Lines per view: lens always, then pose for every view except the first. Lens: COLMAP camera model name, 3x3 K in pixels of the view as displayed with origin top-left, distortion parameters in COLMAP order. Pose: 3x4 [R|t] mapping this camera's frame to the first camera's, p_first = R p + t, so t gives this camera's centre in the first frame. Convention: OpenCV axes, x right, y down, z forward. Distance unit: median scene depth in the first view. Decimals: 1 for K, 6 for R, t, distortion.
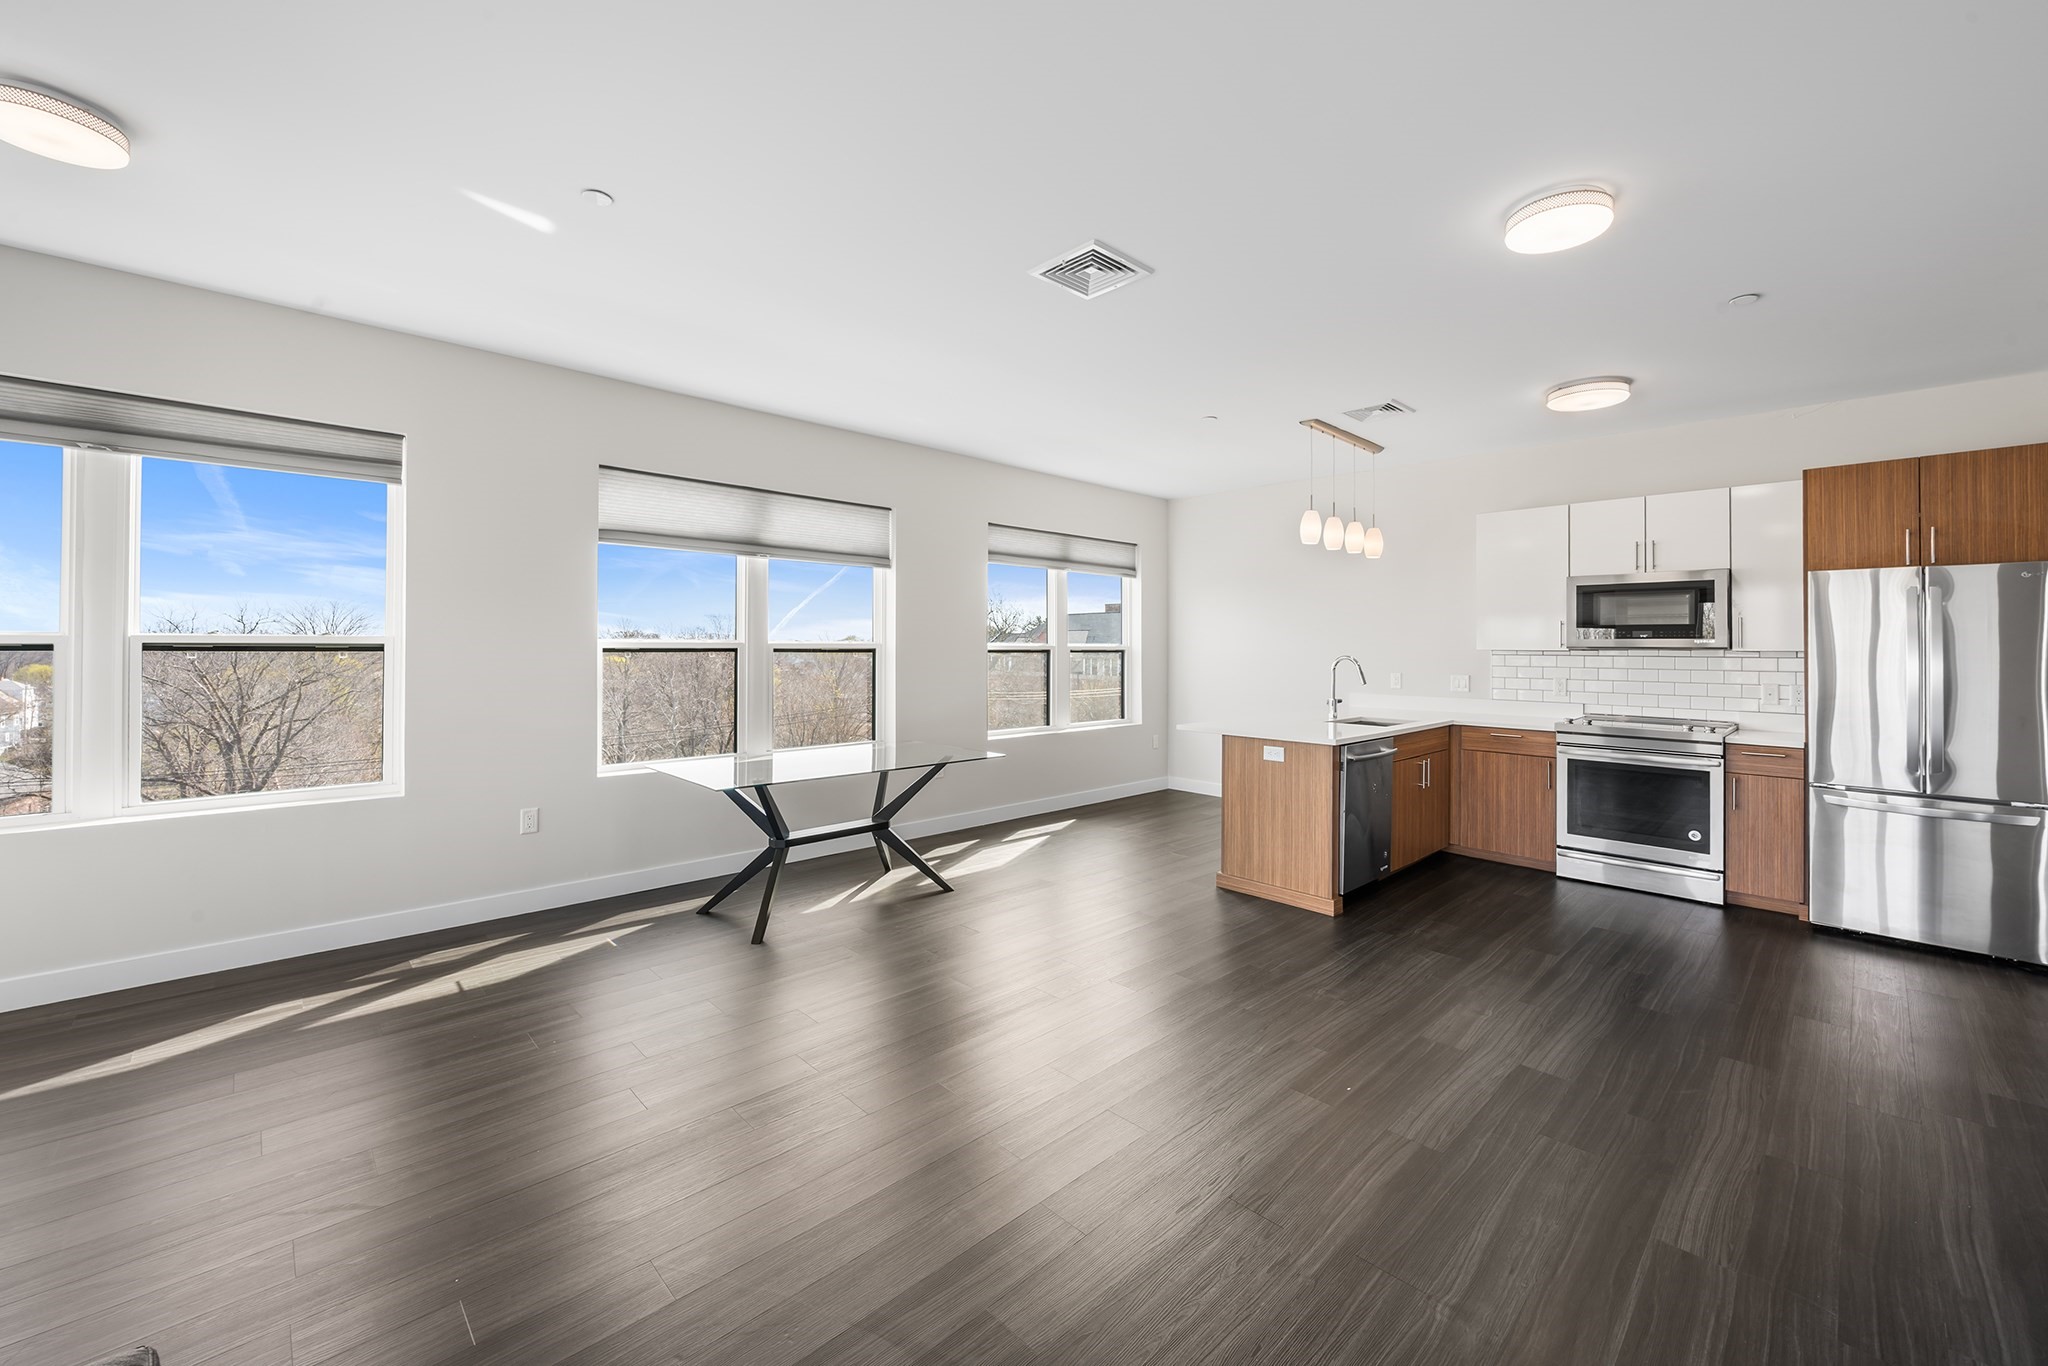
lens RADIAL K [[805.9, 0, 1027.1], [0, 805.9, 636.9], [0, 0, 1]] dist [-0.001387, -0.000072]
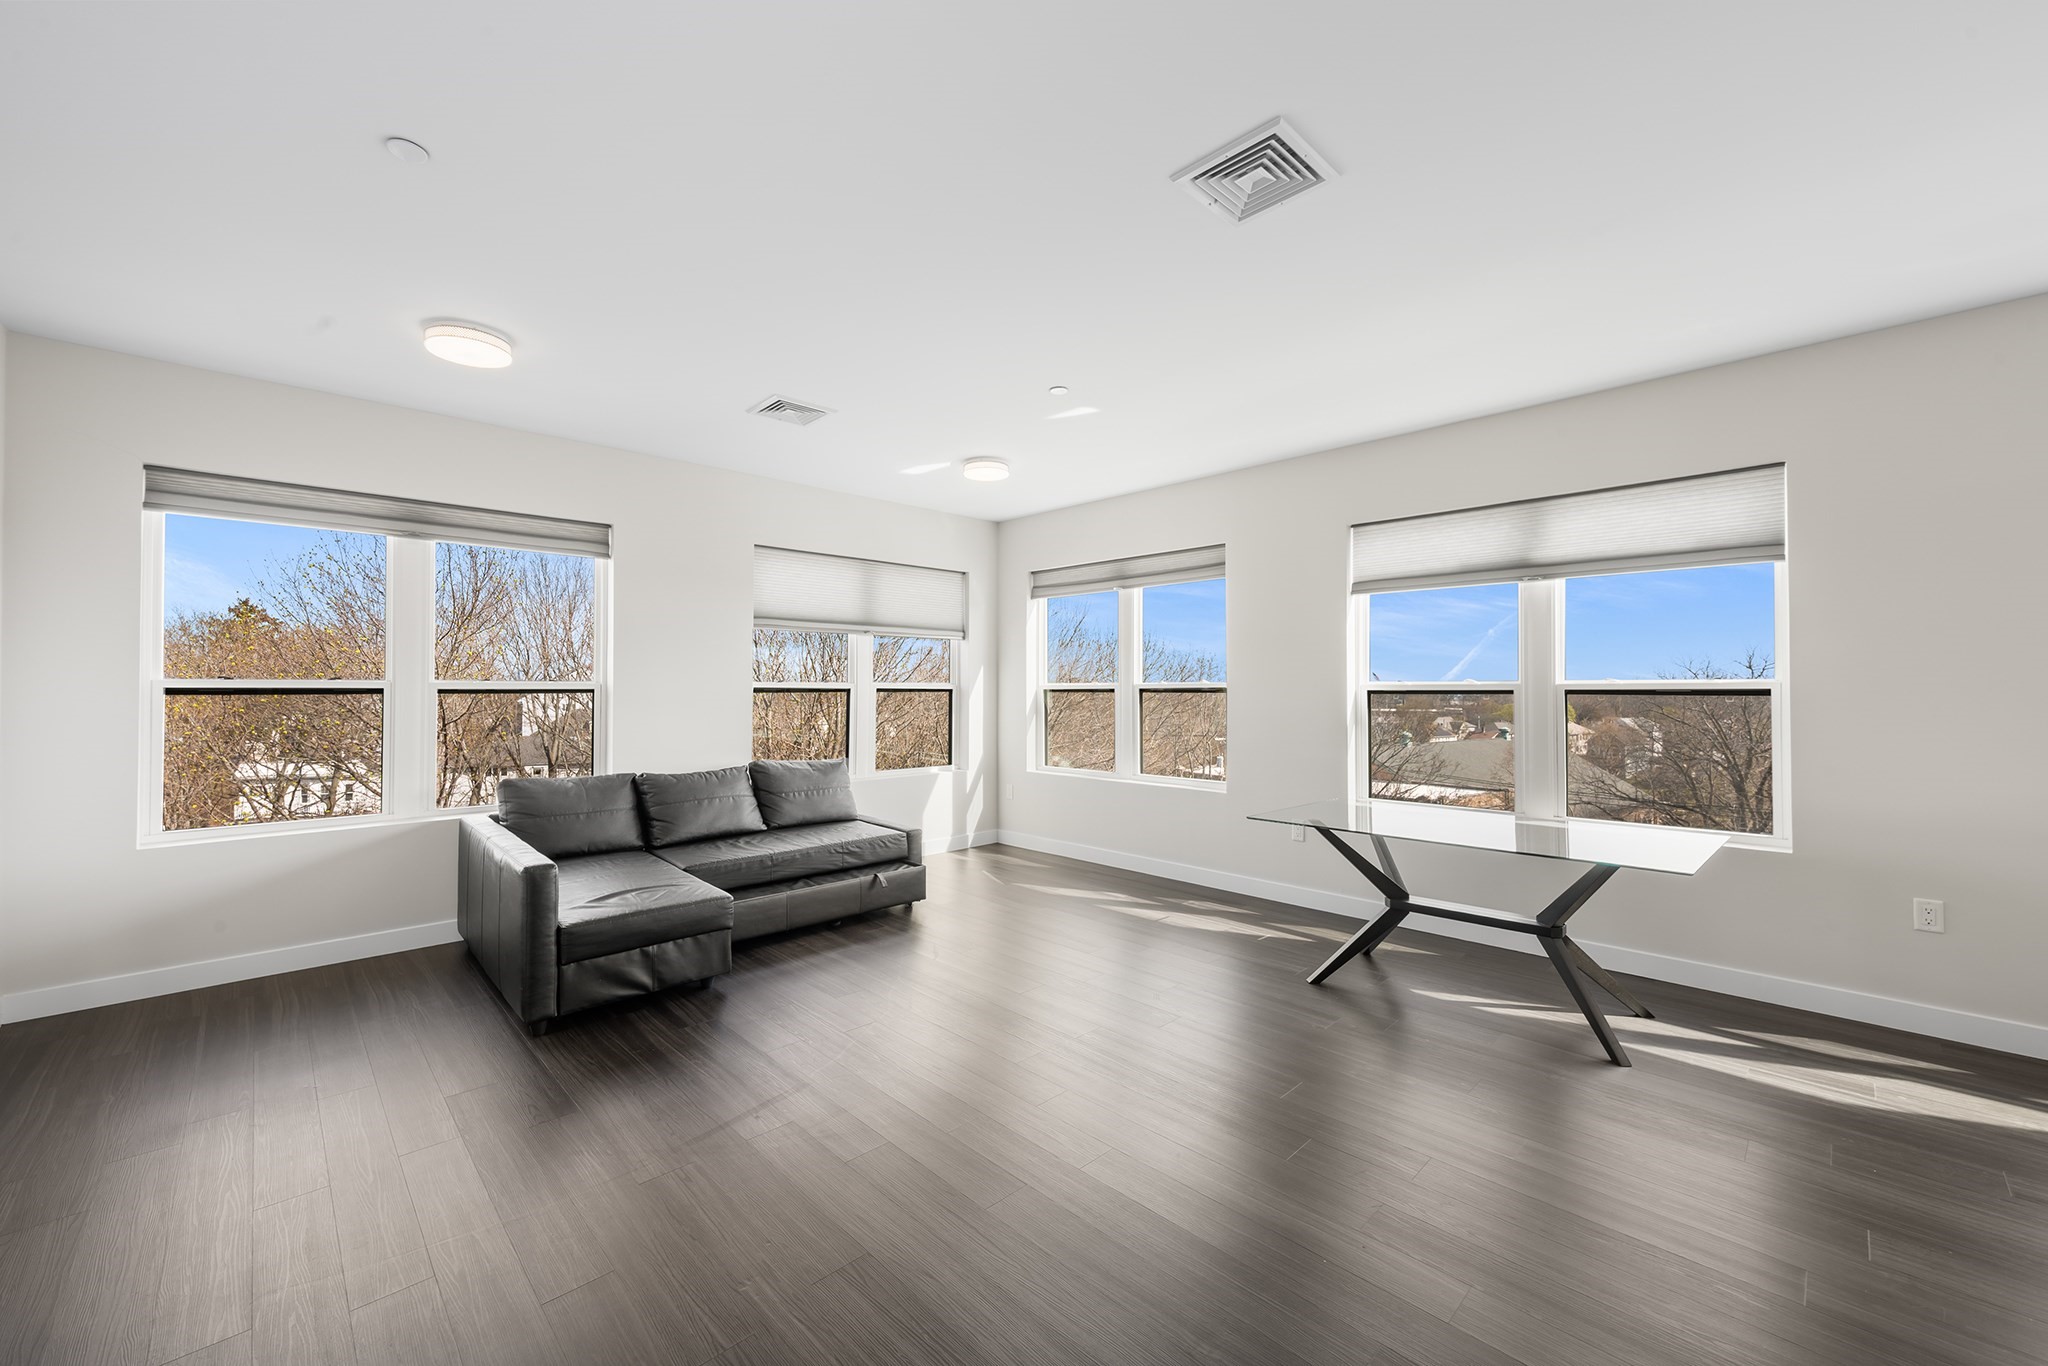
lens RADIAL K [[805.9, 0, 1029.1], [0, 805.9, 685.6], [0, 0, 1]] dist [-0.001387, -0.000072]
pose [[0.014437, -0.009580, -0.999850, 1.344505], [0.014080, 0.999857, -0.009377, 0.025995], [0.999797, -0.013943, 0.014570, 1.272898]]
